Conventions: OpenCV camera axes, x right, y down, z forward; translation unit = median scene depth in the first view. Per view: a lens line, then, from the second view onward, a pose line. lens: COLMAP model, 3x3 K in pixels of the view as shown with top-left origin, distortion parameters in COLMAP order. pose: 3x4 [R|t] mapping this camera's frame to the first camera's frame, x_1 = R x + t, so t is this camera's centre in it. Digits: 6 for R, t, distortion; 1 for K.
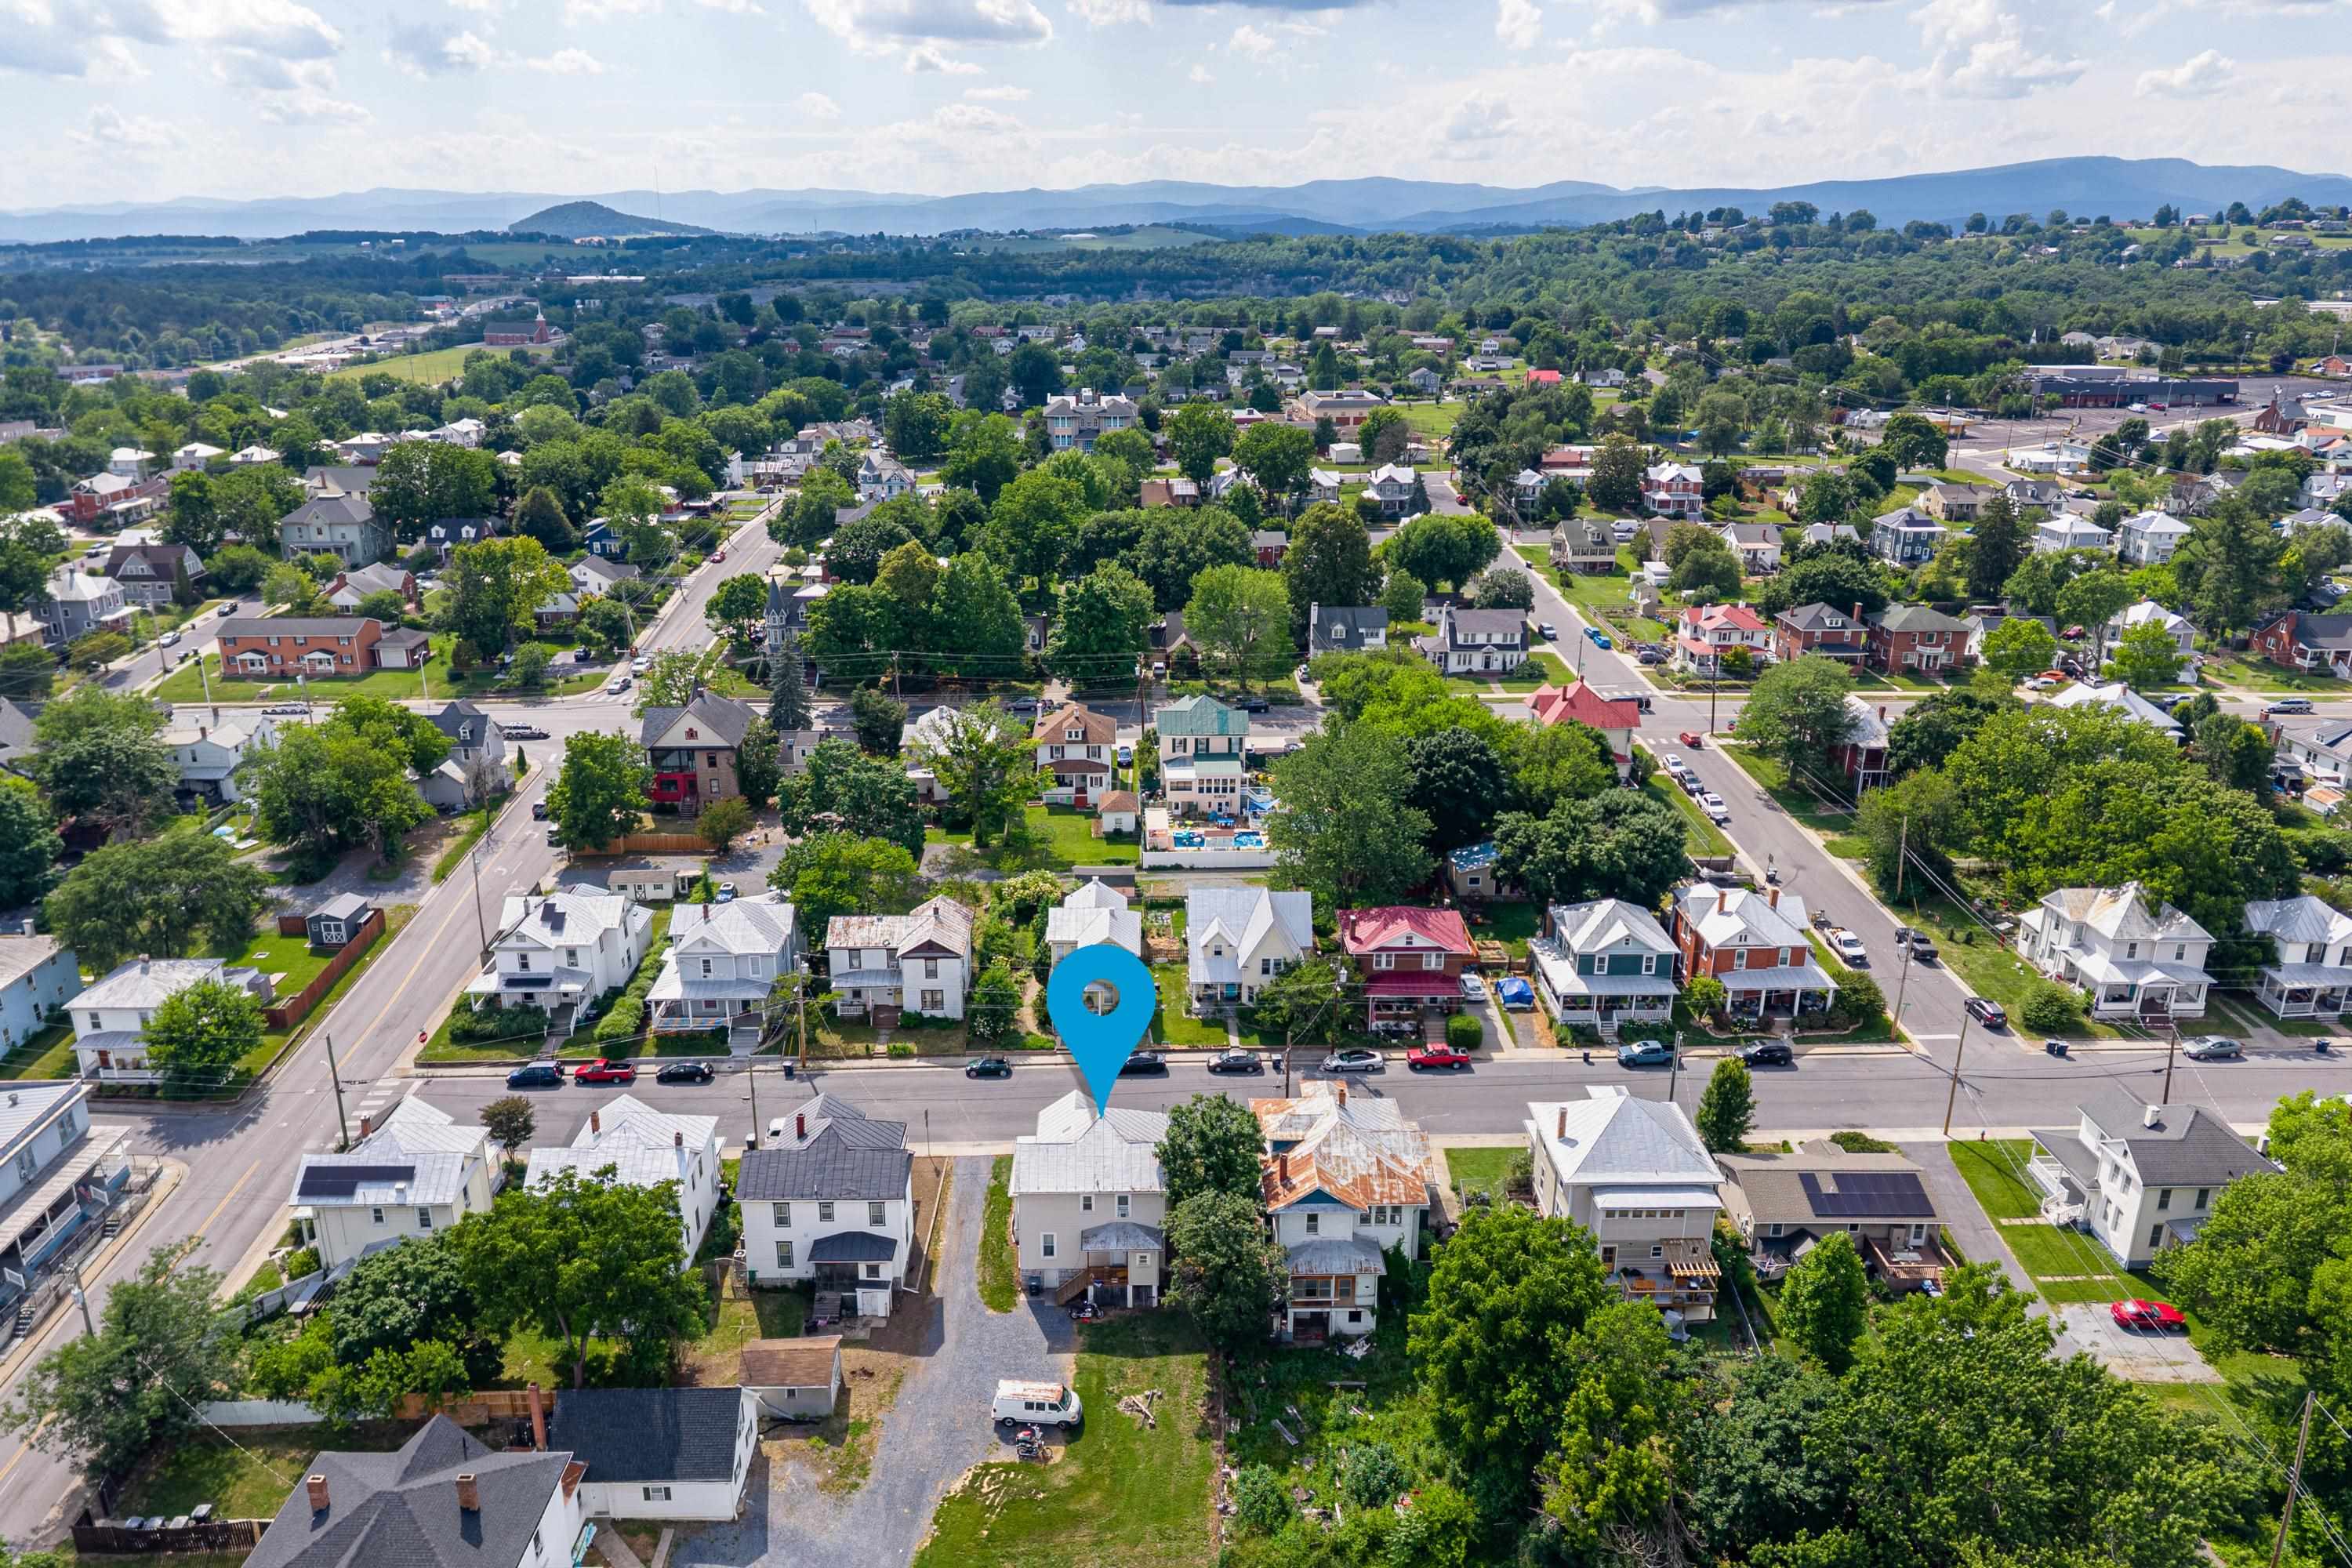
lens RADIAL K [[1638.1, 0, 1141.6], [0, 1638.1, 794.6], [0, 0, 1]] dist [0.063757, -0.080166]
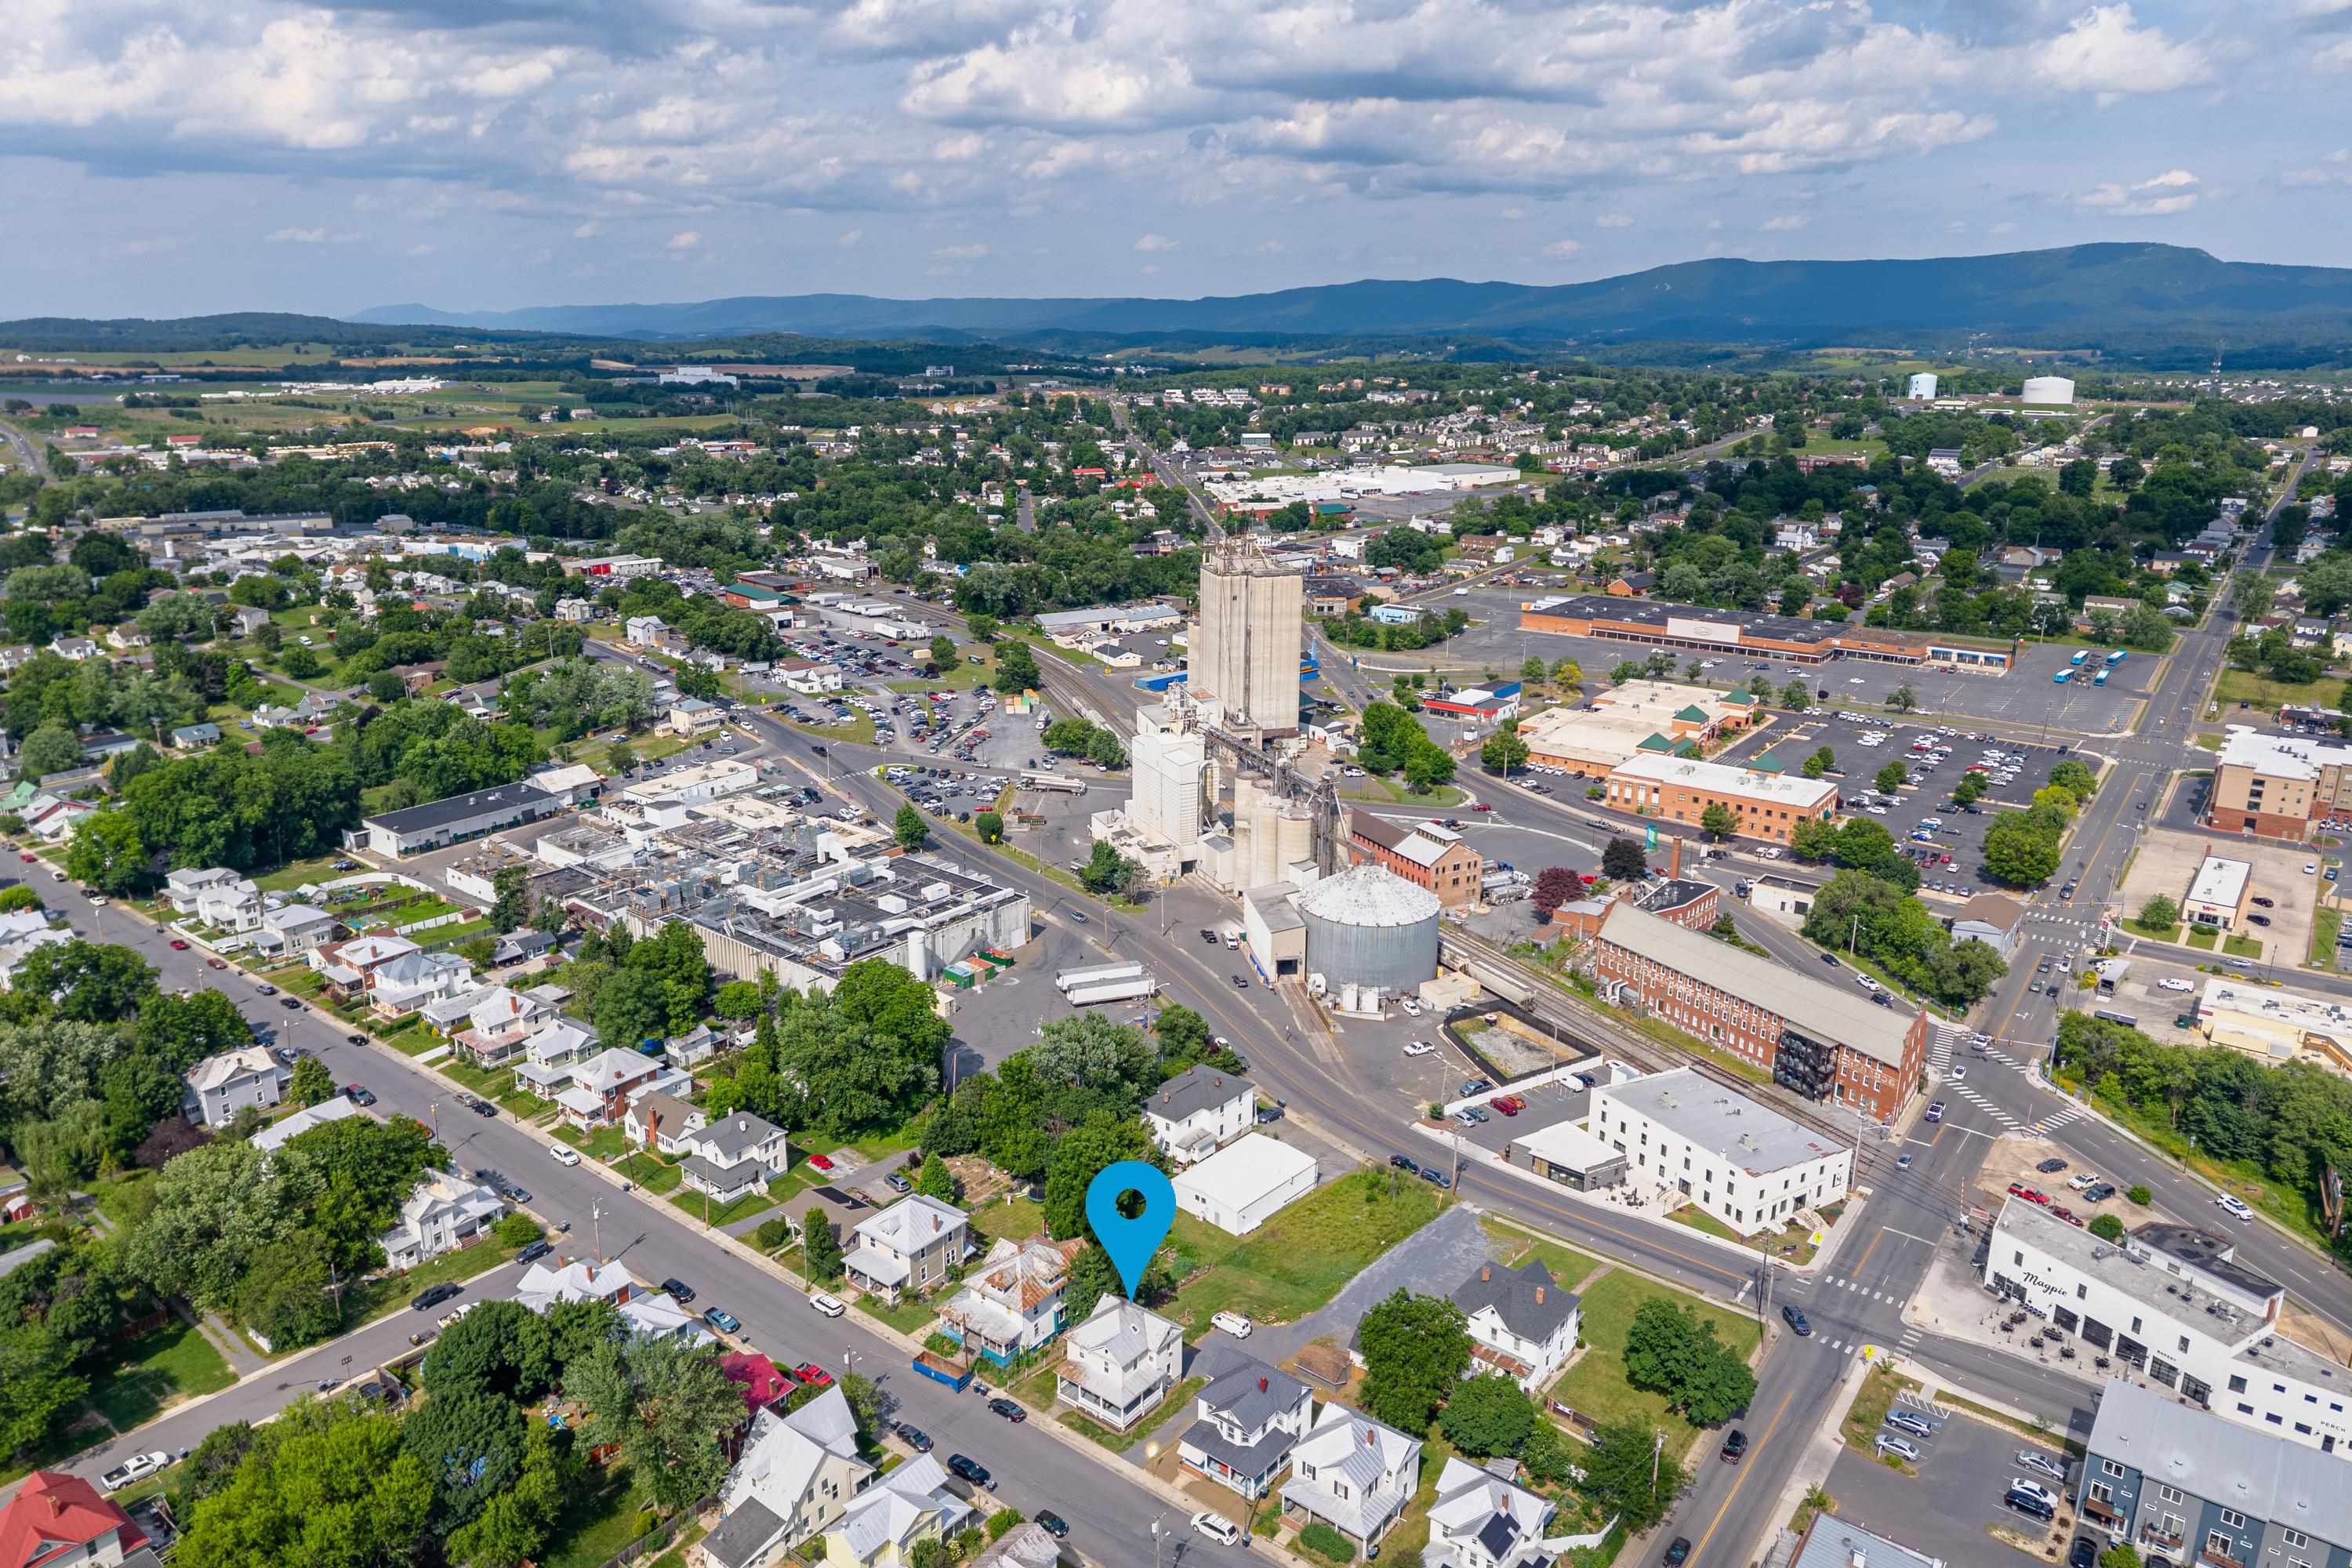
lens RADIAL K [[1565.6, 0, 1171.8], [0, 1565.6, 791.9], [0, 0, 1]] dist [0.055076, -0.065255]
pose [[-0.781020, -0.179822, 0.598057, -0.744983], [0.200052, 0.835144, 0.512362, -0.851548], [-0.591597, 0.519807, -0.616290, 1.326133]]
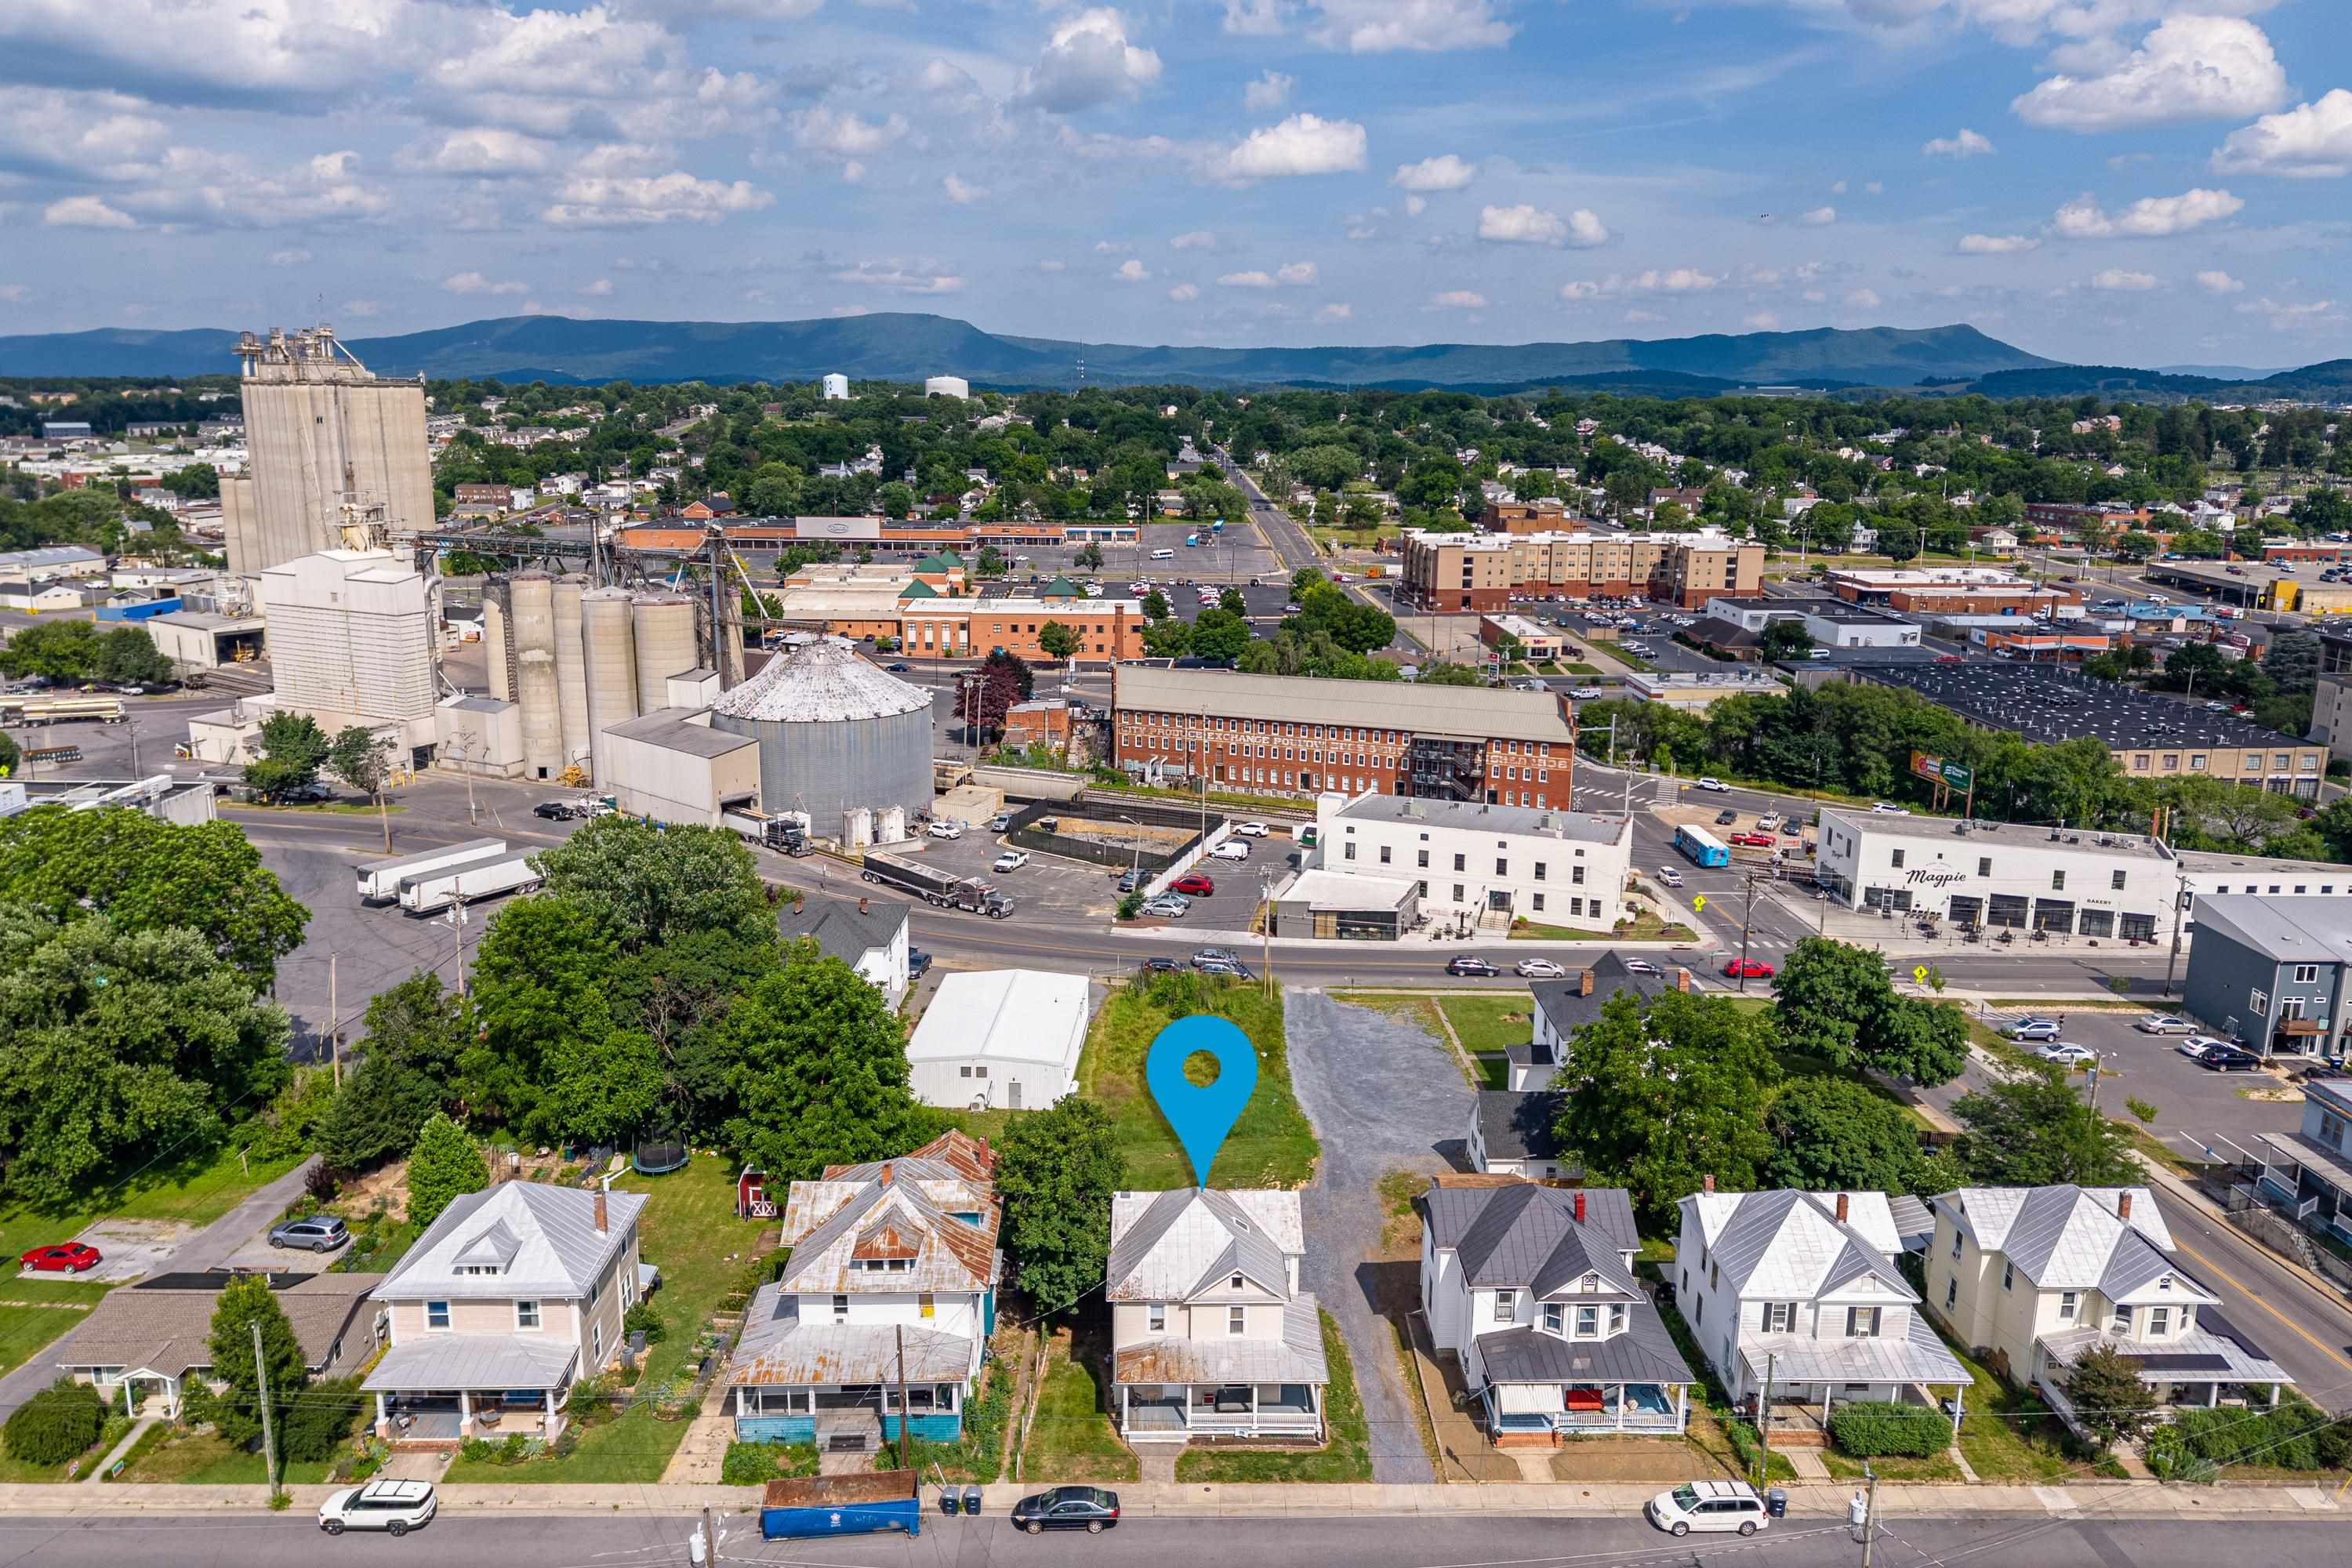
lens RADIAL K [[1617.0, 0, 1171.8], [0, 1617.0, 773.2], [0, 0, 1]] dist [0.060053, -0.074652]
pose [[-0.999961, -0.004026, -0.007860, -0.005430], [-0.007574, 0.848700, 0.528821, -0.297068], [0.004541, 0.528860, -0.848697, 1.202693]]
